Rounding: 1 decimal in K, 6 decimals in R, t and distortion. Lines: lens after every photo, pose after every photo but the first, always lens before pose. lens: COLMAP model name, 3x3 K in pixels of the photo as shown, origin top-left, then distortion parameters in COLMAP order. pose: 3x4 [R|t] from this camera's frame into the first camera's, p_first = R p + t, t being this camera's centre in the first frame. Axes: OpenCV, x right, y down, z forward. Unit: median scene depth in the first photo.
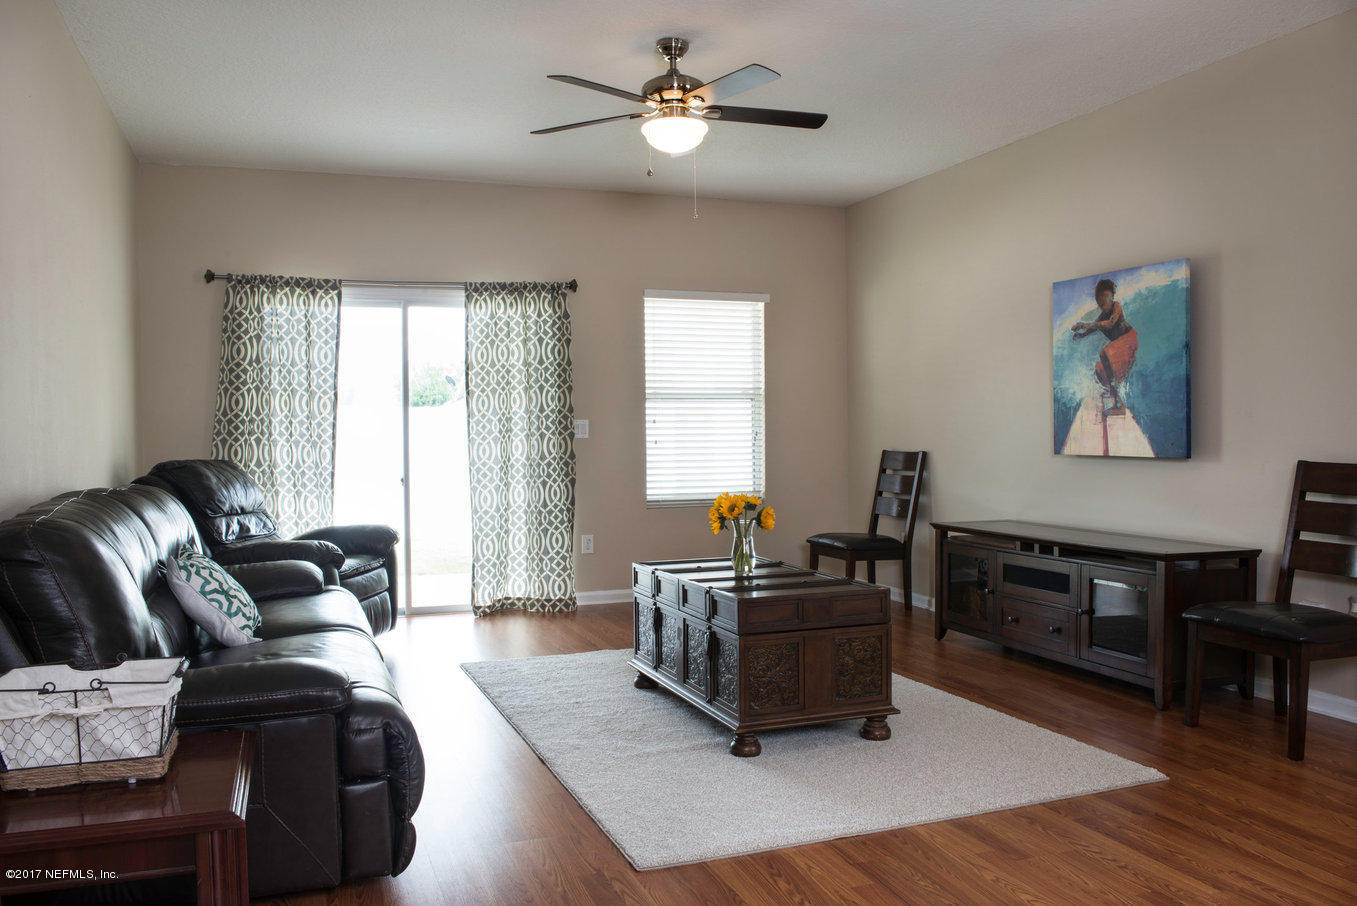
lens RADIAL K [[1089.9, 0, 678.5], [0, 1089.9, 453.0], [0, 0, 1]] dist [-0.001513, -0.092852]
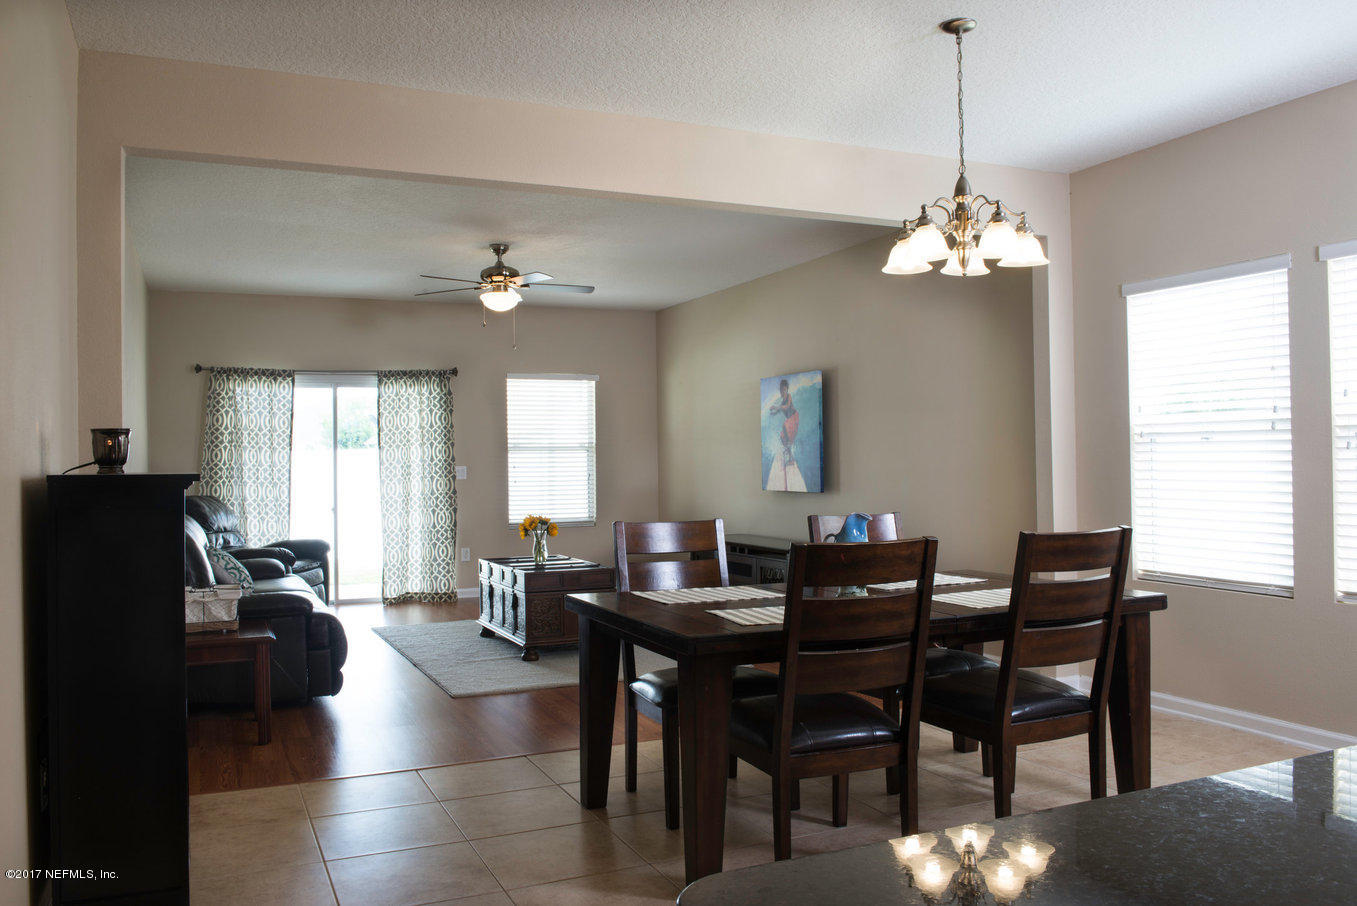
lens RADIAL K [[1182.5, 0, 678.5], [0, 1182.5, 453.0], [0, 0, 1]] dist [-0.004129, -0.000527]
pose [[0.999075, -0.002666, 0.042925, 0.131030], [0.003788, 0.999652, -0.026087, -0.006714], [-0.042840, 0.026225, 0.998738, -0.561296]]
